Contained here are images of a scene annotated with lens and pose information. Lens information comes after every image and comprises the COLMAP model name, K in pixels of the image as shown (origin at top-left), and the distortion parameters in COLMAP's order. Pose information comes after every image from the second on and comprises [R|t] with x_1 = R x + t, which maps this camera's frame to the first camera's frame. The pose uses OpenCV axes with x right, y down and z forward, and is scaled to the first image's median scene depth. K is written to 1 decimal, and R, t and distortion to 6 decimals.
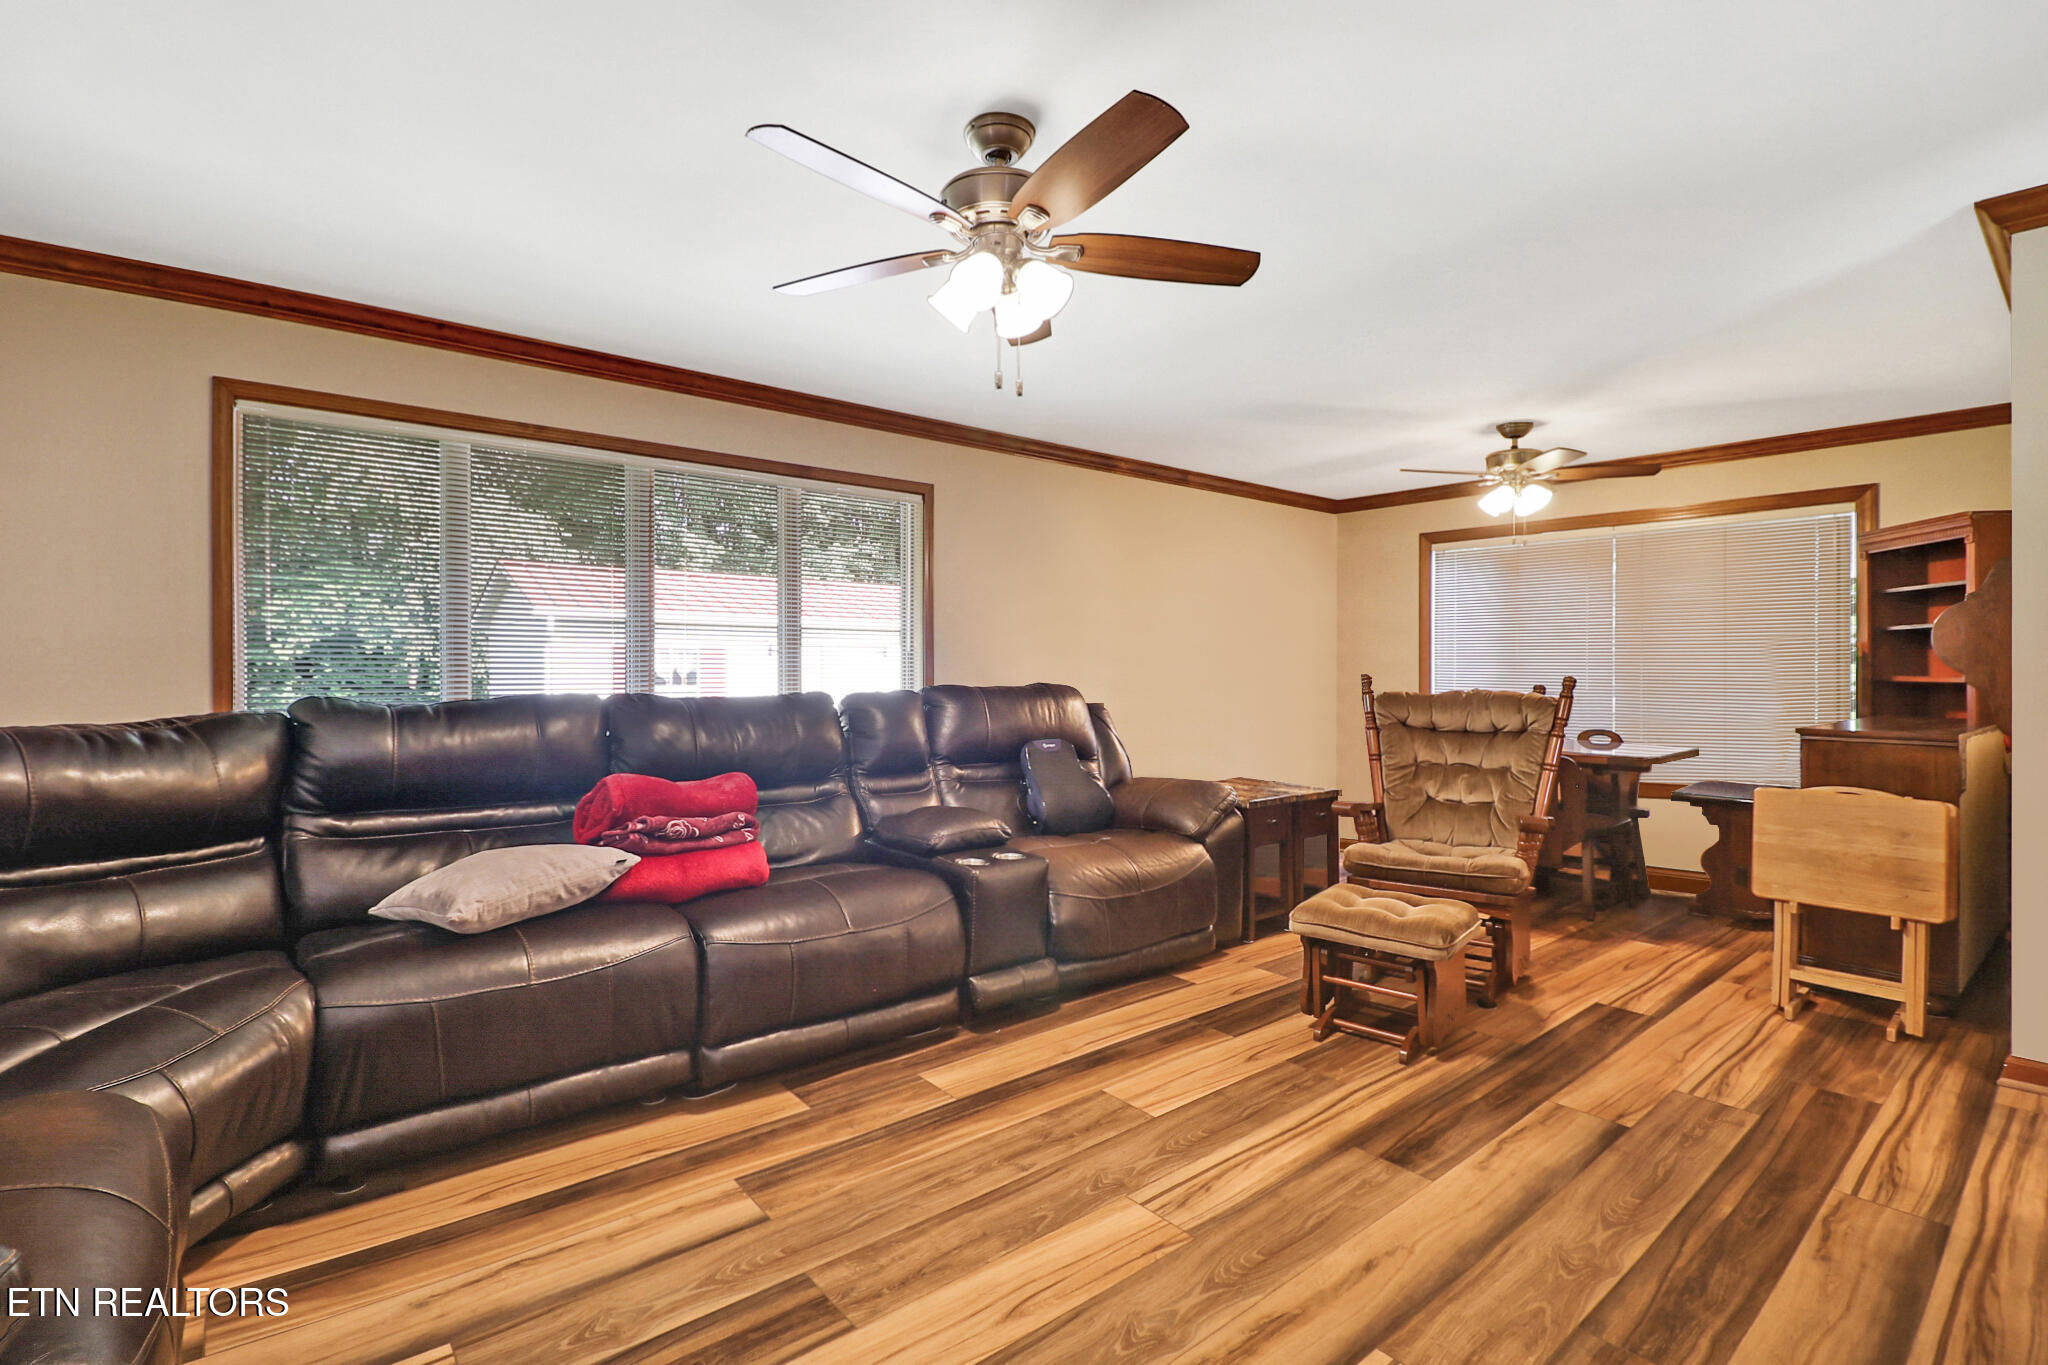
lens RADIAL K [[934.5, 0, 1015.2], [0, 934.5, 662.8], [0, 0, 1]] dist [0.004338, -0.017898]
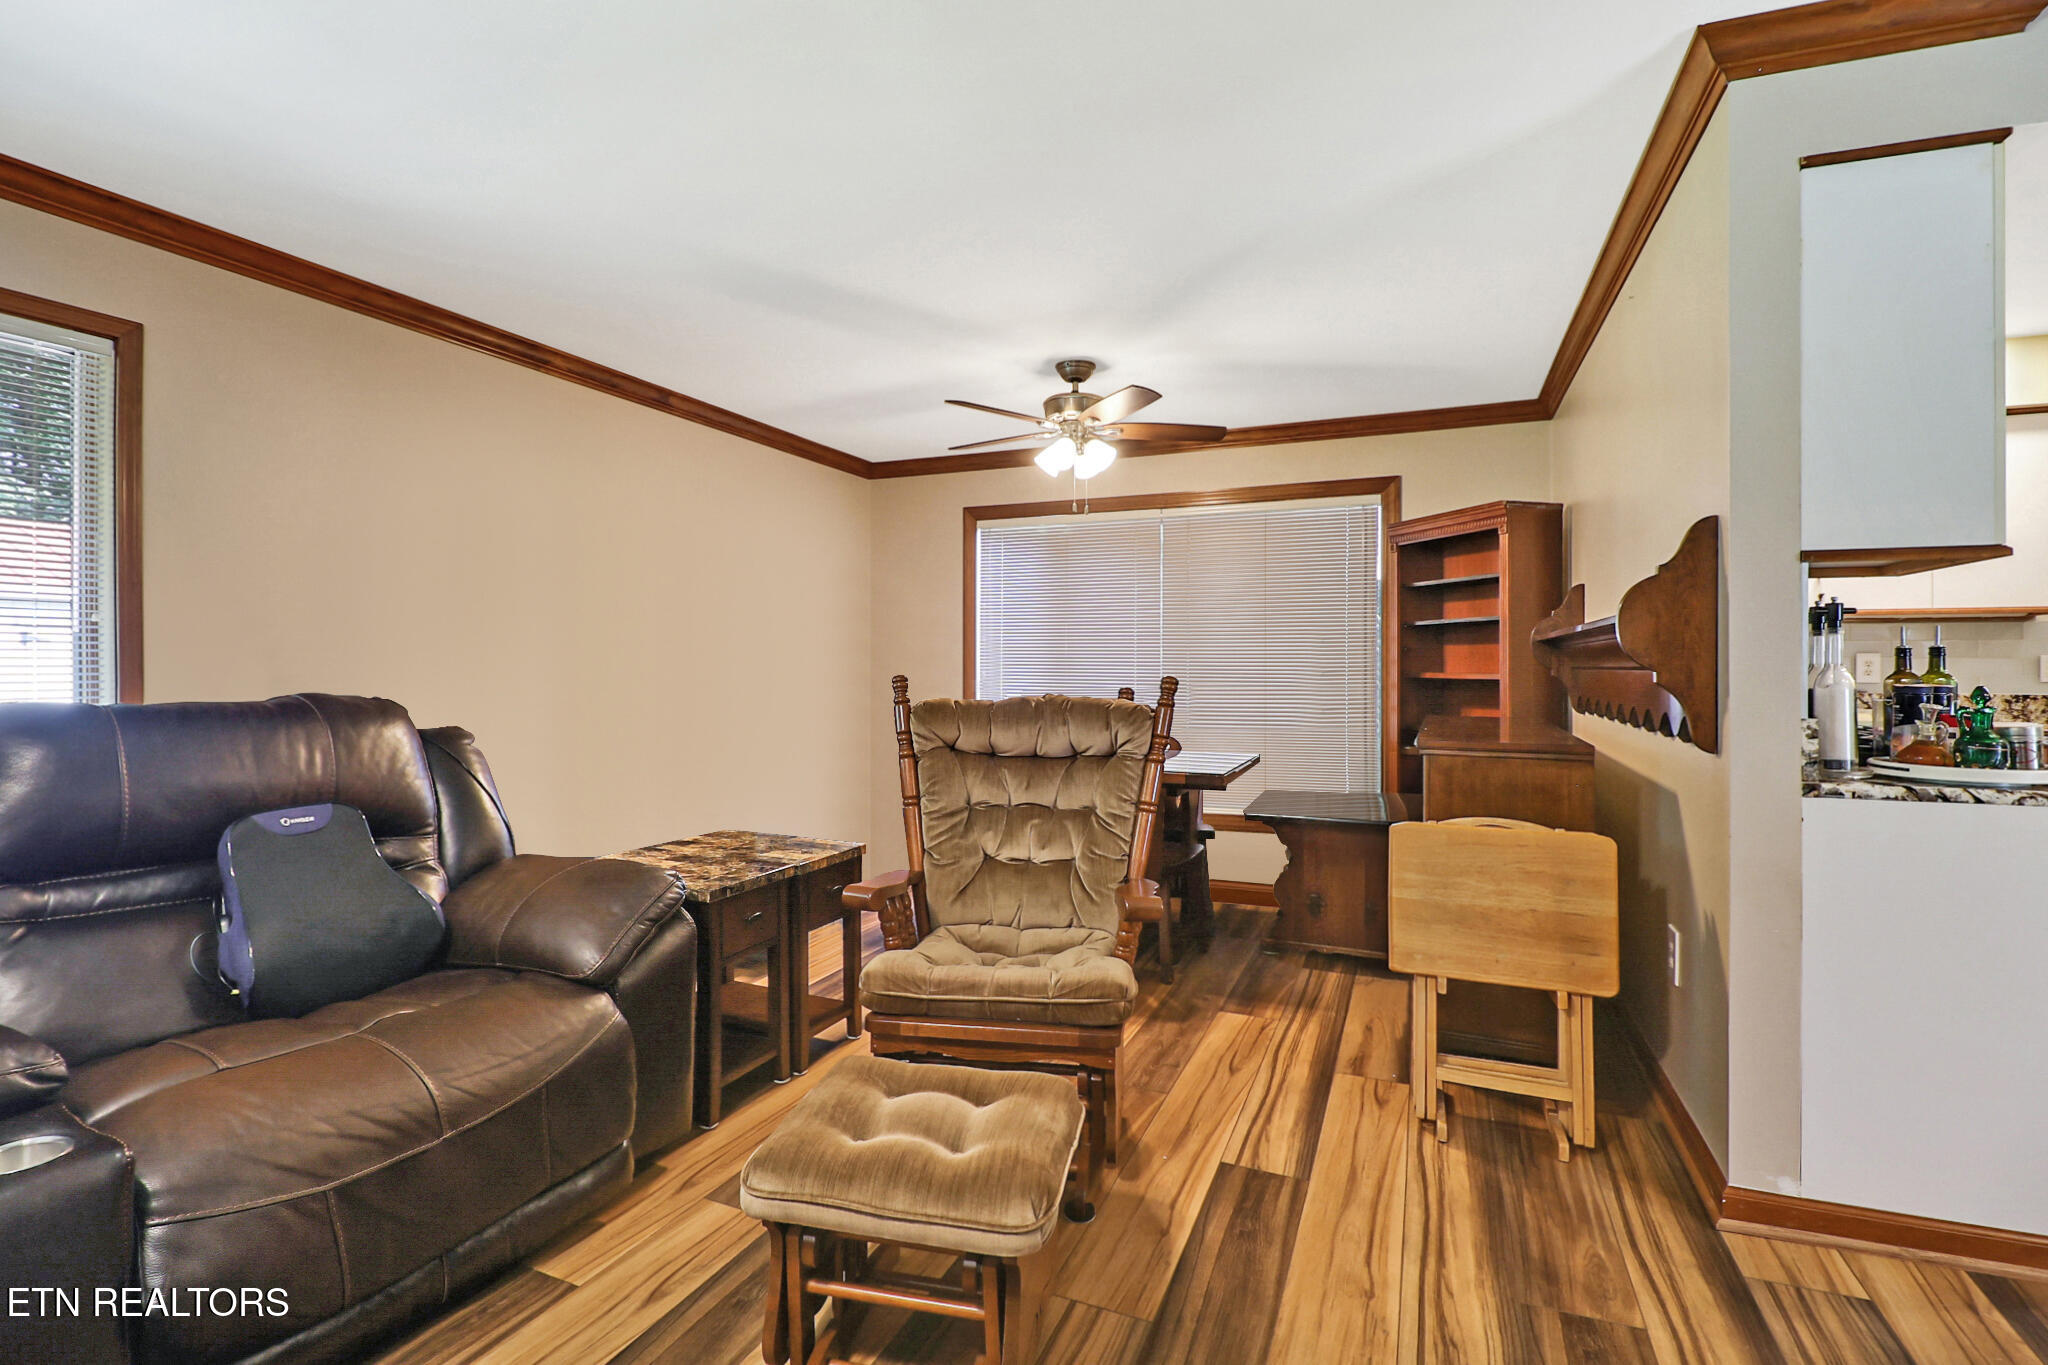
lens RADIAL K [[955.1, 0, 1021.2], [0, 955.1, 662.3], [0, 0, 1]] dist [0.002121, -0.012166]
pose [[0.888667, -0.000702, 0.458552, 0.151468], [-0.000467, 0.999997, 0.002435, 0.002392], [-0.458552, -0.002378, 0.888664, 0.382978]]
